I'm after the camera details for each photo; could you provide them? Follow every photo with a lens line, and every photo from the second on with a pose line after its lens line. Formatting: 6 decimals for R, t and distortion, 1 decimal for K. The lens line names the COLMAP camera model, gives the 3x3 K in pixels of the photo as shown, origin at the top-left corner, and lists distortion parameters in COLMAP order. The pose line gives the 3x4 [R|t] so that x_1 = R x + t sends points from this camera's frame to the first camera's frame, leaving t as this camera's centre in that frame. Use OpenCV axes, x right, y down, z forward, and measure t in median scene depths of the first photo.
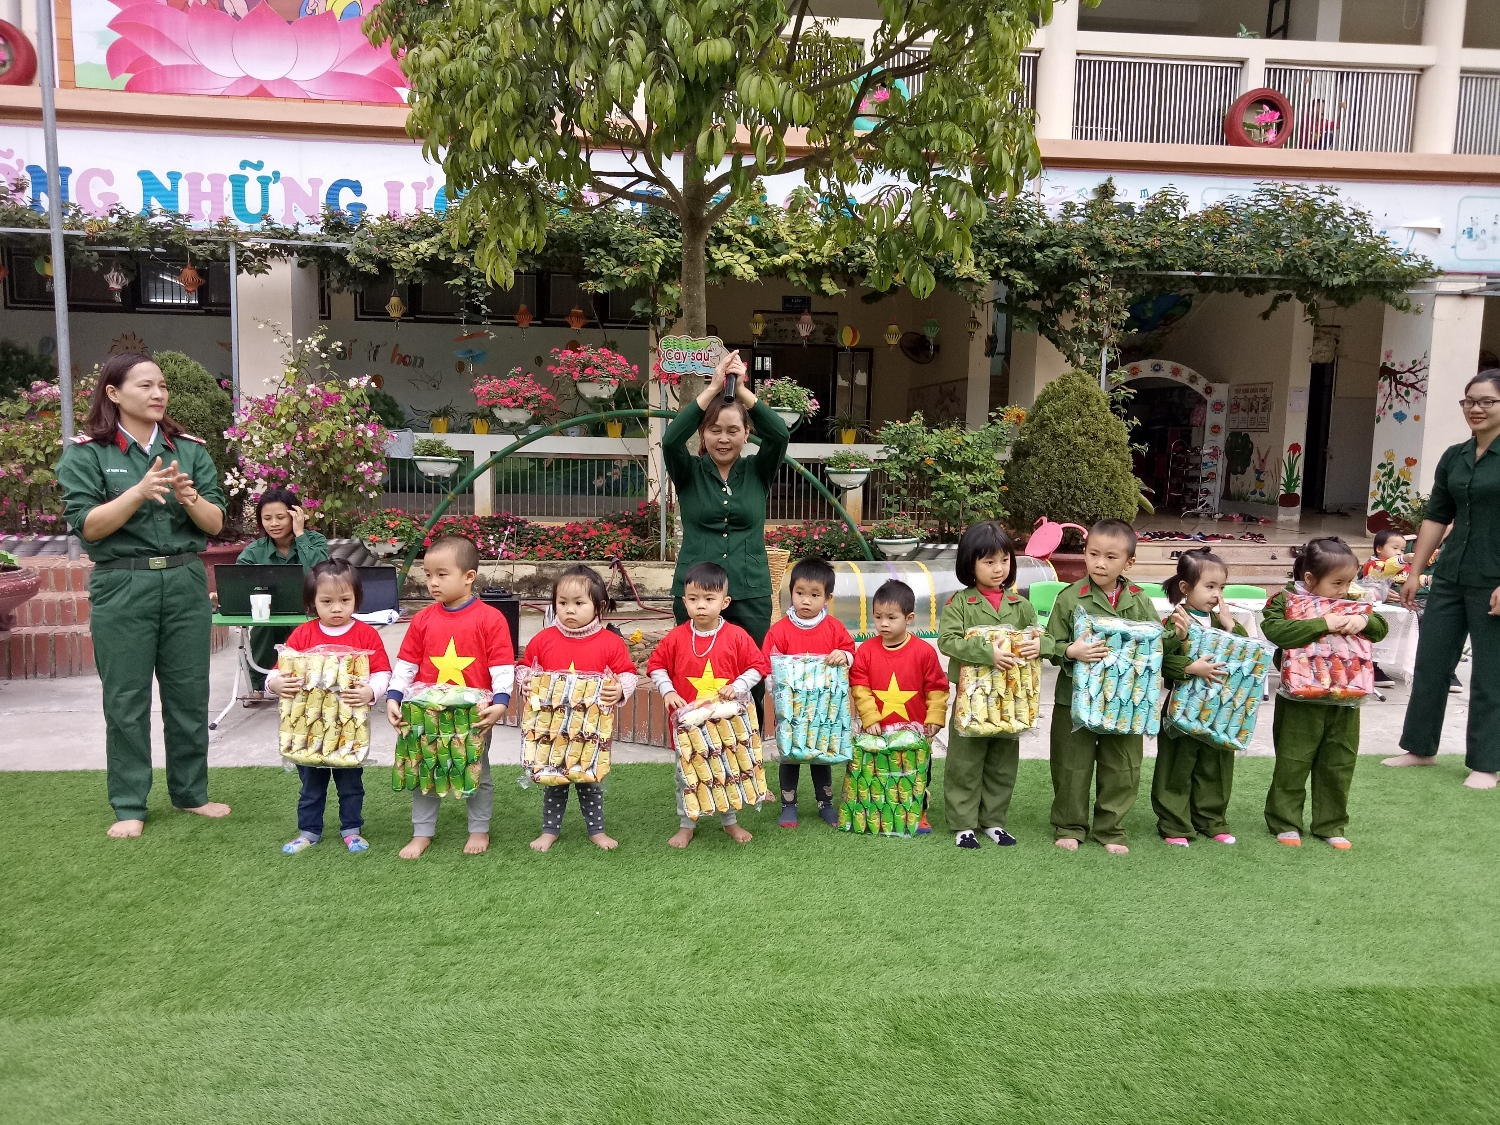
lens RADIAL K [[1140.3, 0, 750.0], [0, 1140.3, 562.5], [0, 0, 1]] dist [0.009668, 0.019024]
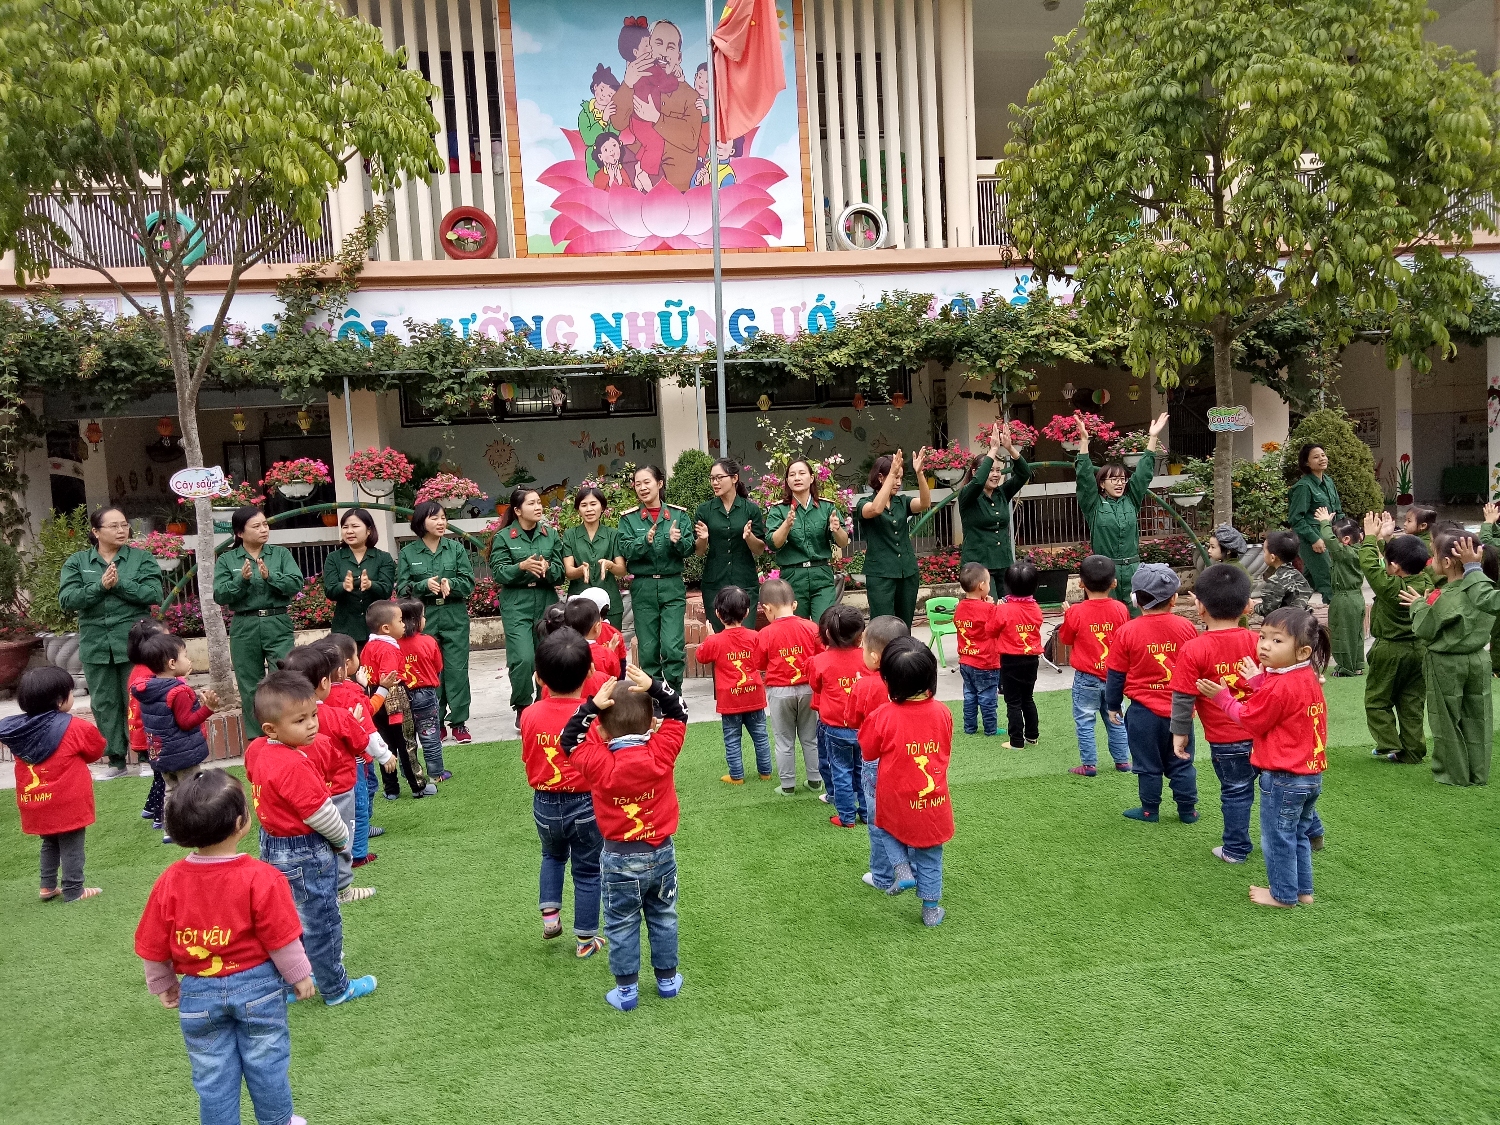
lens RADIAL K [[1138.1, 0, 750.0], [0, 1138.1, 562.5], [0, 0, 1]] dist [0.061367, -0.063293]
pose [[0.994106, -0.084141, 0.068366, -0.415782], [0.087639, 0.994902, -0.049885, 0.017413], [-0.063820, 0.055582, 0.996412, -0.256464]]
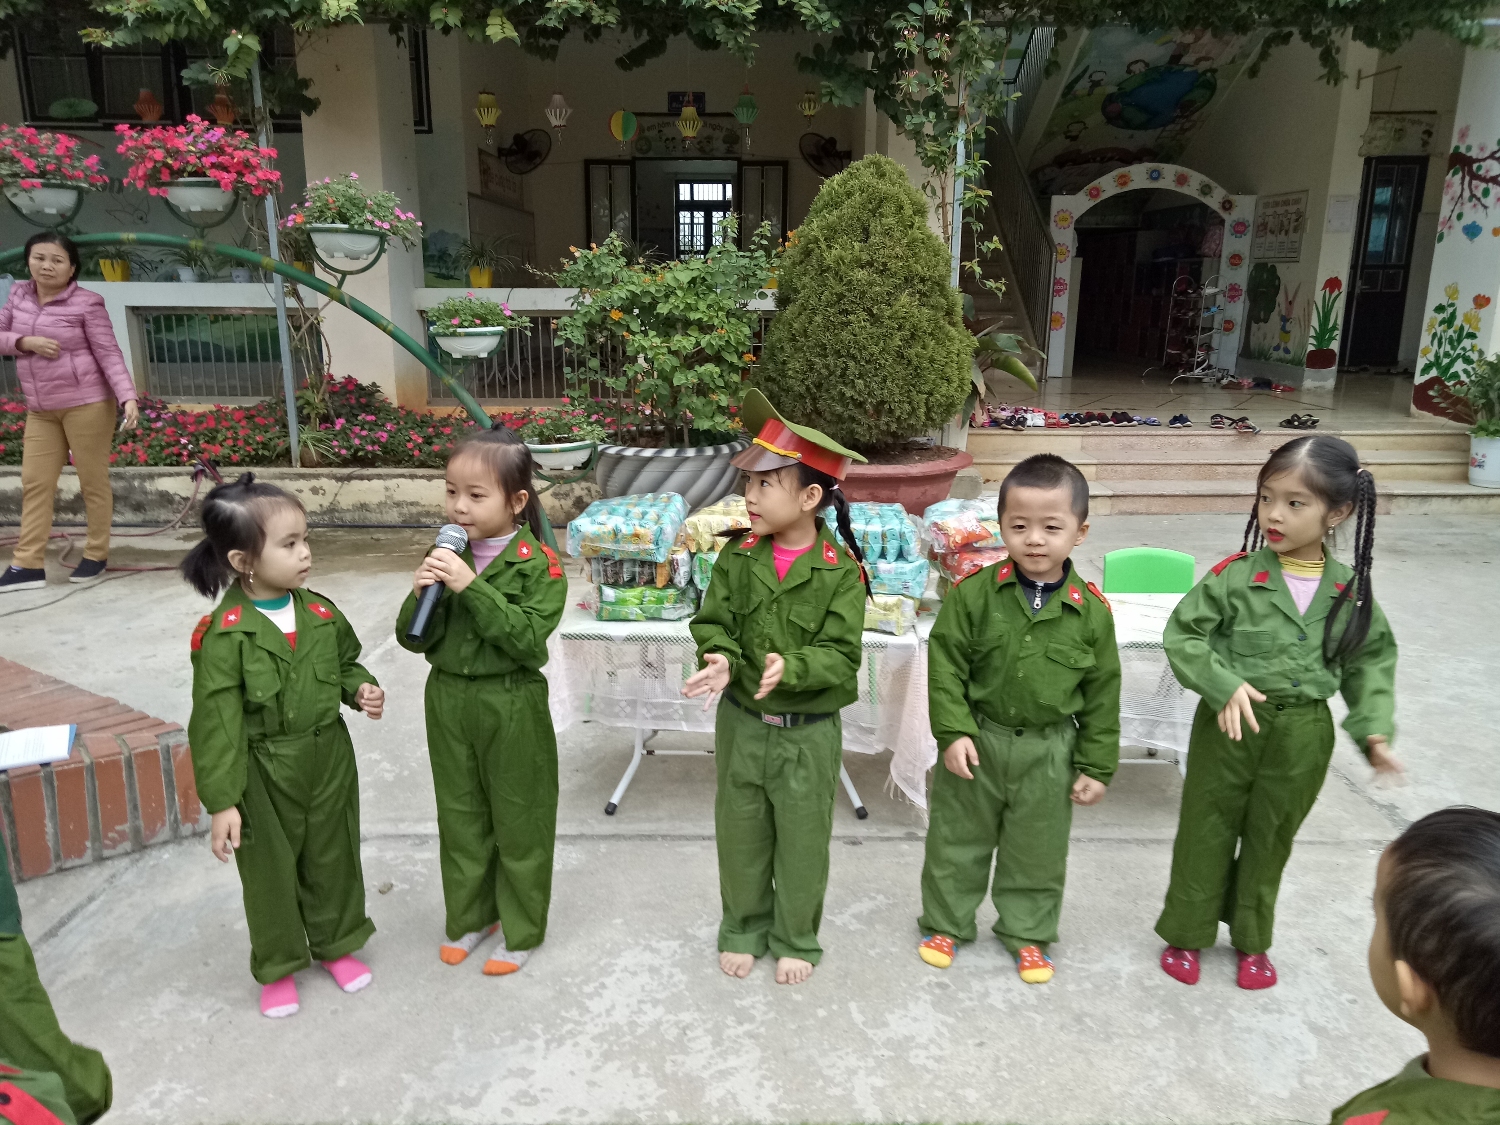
lens RADIAL K [[1140.3, 0, 750.0], [0, 1140.3, 562.5], [0, 0, 1]] dist [0.009668, 0.019024]
pose [[0.995562, 0.006596, -0.093873, 0.231051], [0.005512, 0.991740, 0.128143, -0.027511], [0.093943, -0.128091, 0.987303, 0.304636]]
